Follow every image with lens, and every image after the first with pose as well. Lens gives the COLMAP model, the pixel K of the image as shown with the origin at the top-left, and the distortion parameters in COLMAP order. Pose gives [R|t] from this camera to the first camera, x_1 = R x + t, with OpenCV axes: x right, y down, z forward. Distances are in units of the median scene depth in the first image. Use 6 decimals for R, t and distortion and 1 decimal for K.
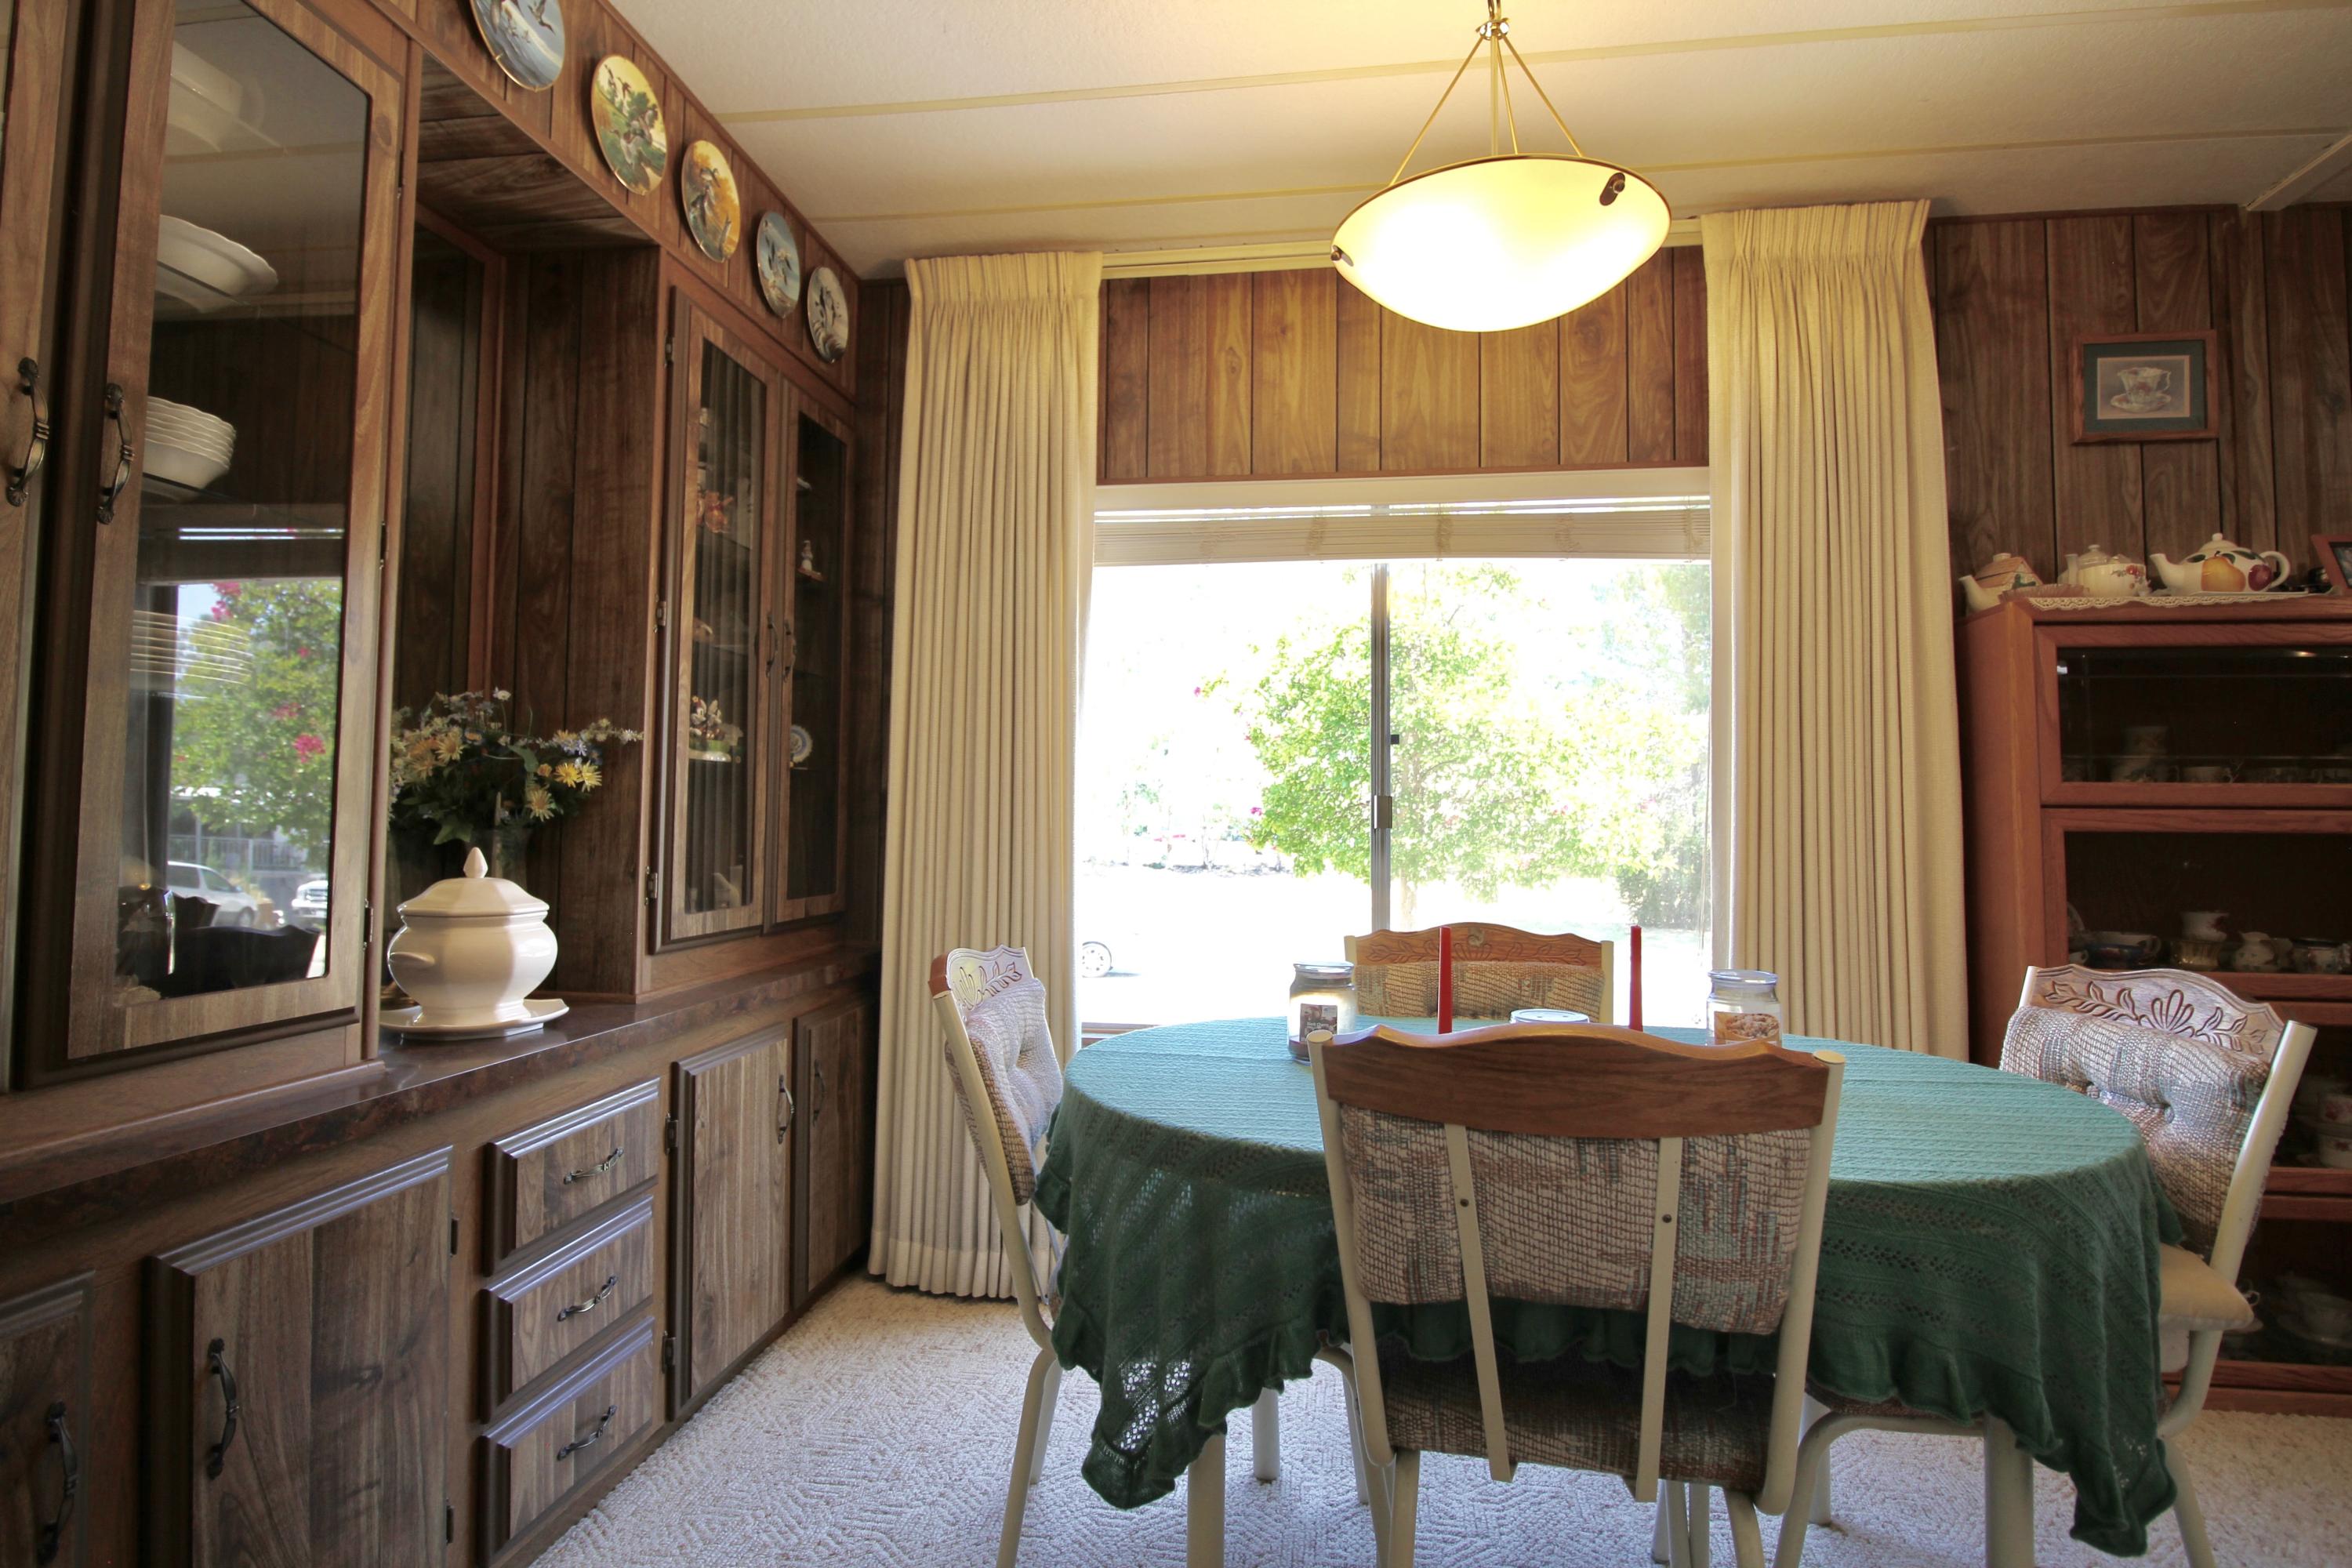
lens RADIAL K [[1152.0, 0, 1176.0], [0, 1152.0, 784.0], [0, 0, 1]] dist [-0.012215, -0.000148]
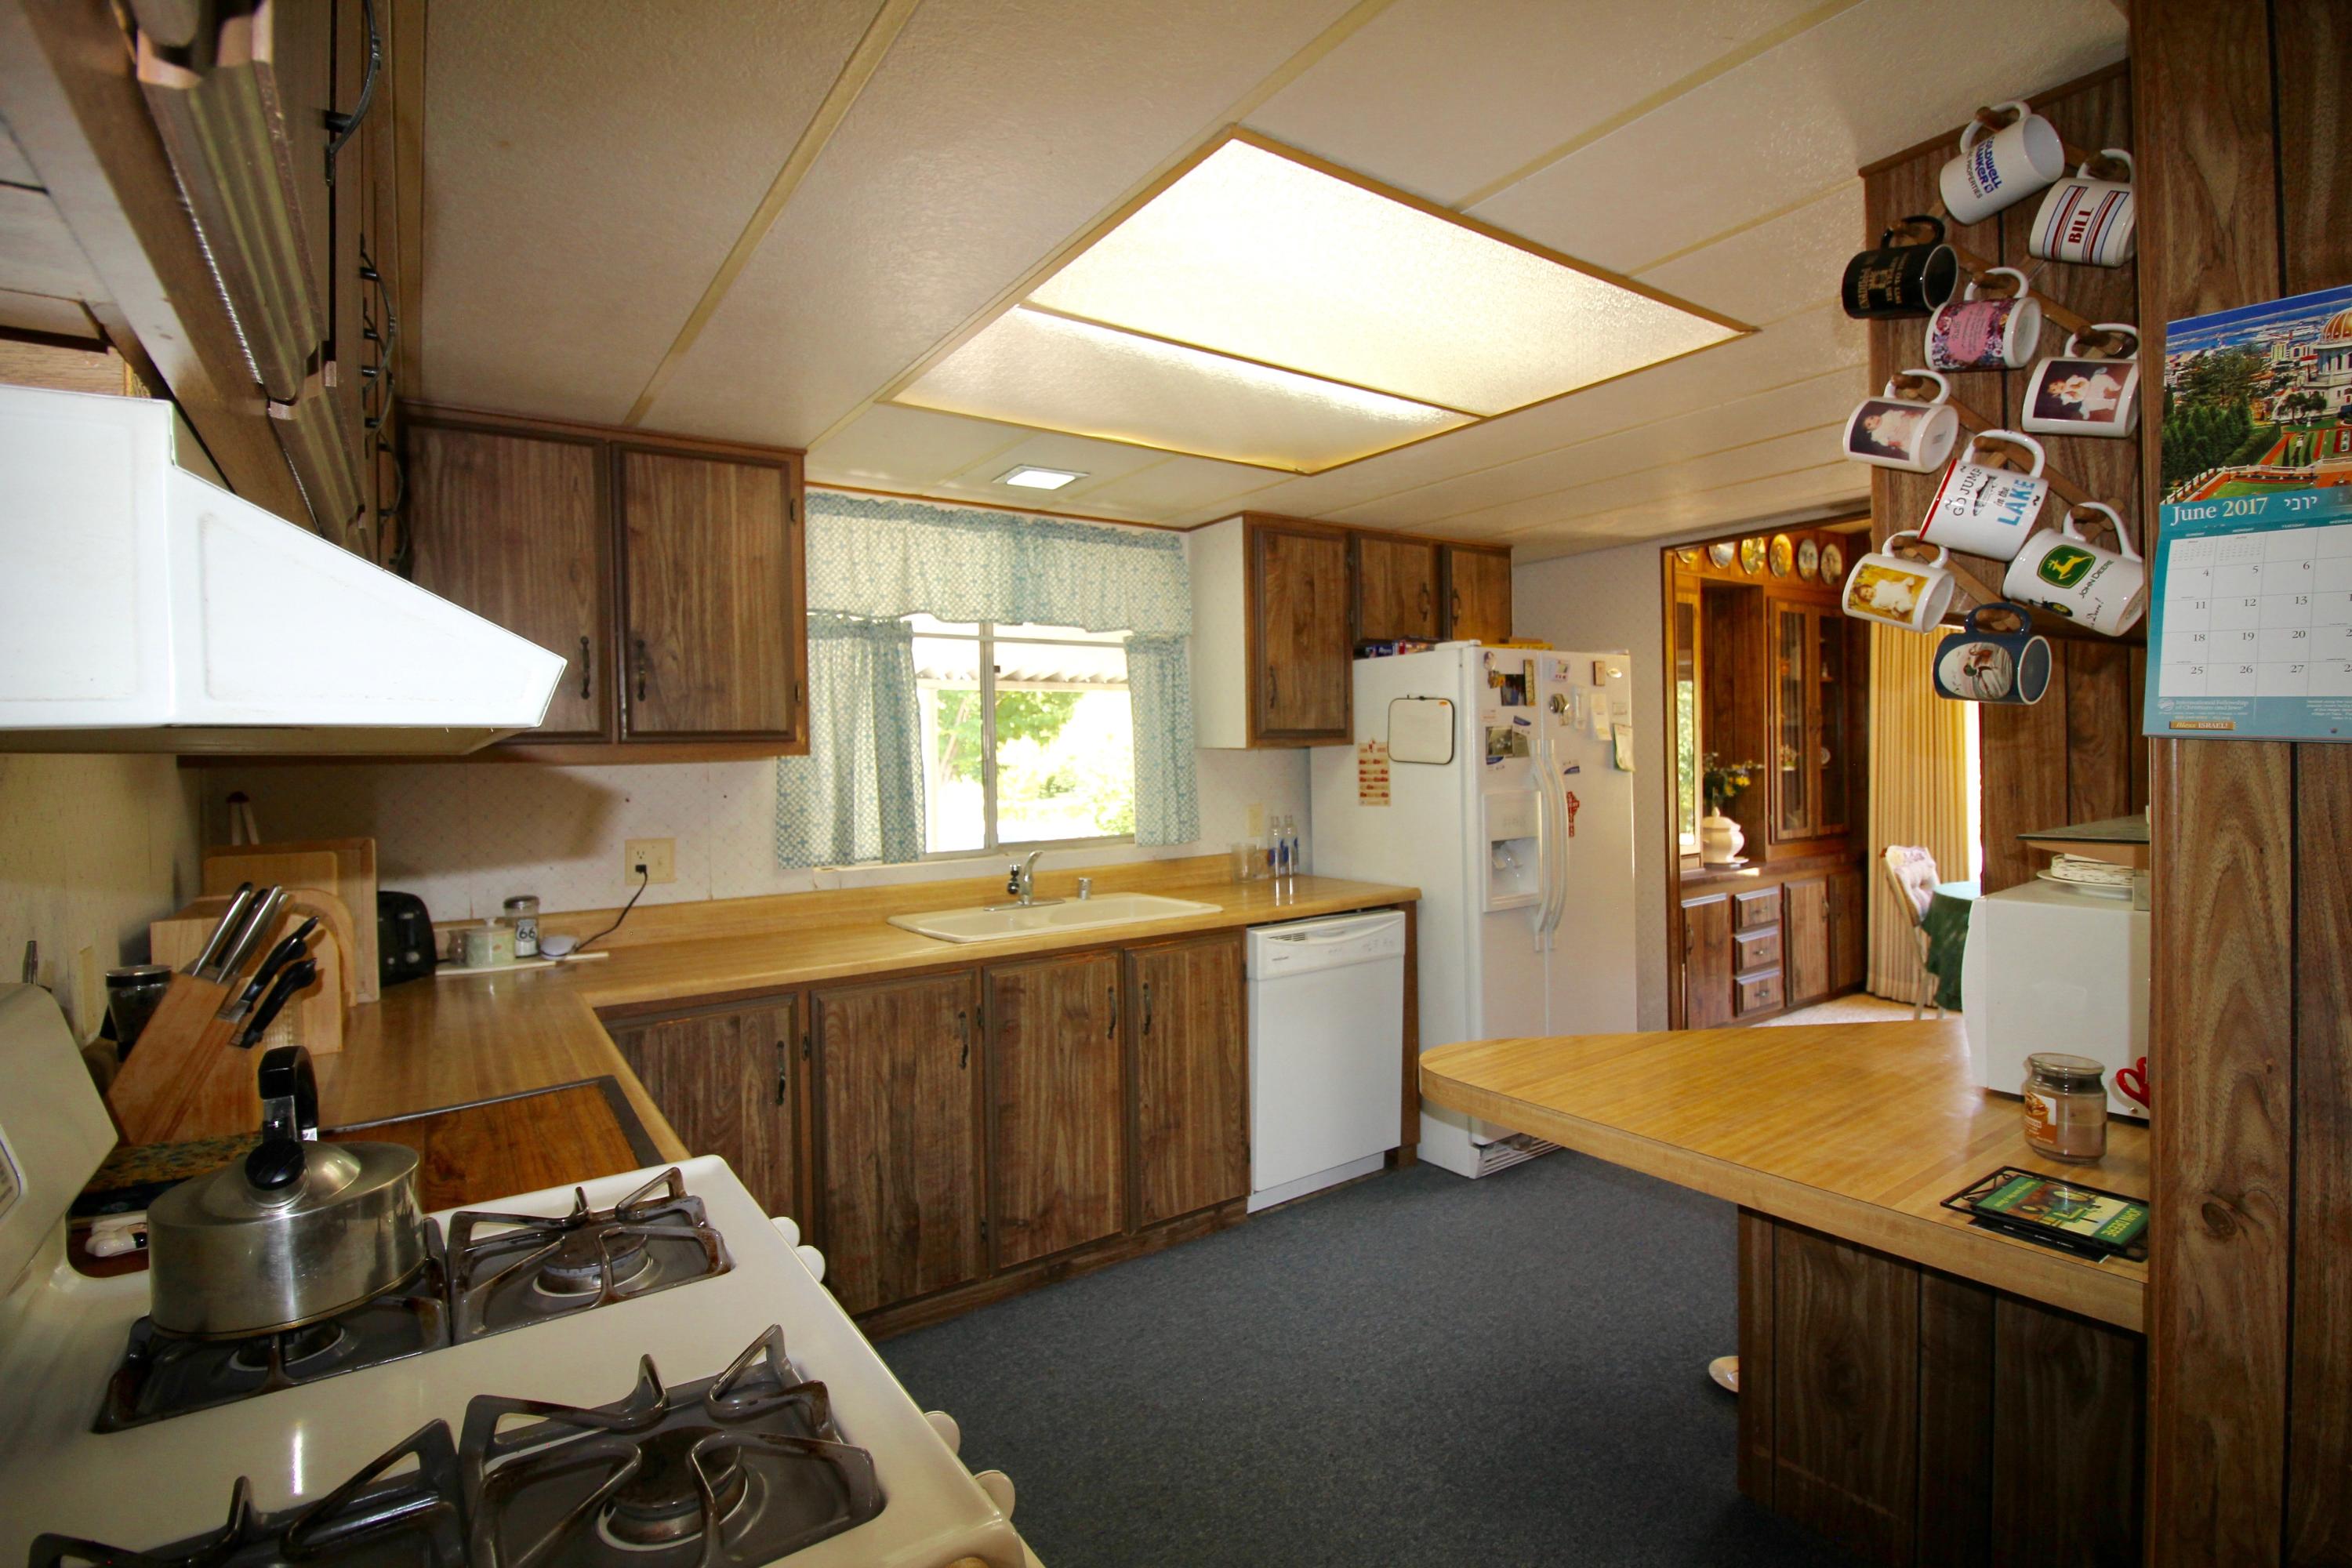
lens RADIAL K [[1096.1, 0, 1177.1], [0, 1096.1, 761.8], [0, 0, 1]] dist [-0.001932, -0.000232]
pose [[0.672123, -0.014132, -0.740304, 0.549701], [0.051686, 0.998274, 0.027869, -0.202567], [0.738633, -0.056994, 0.671694, -1.854882]]
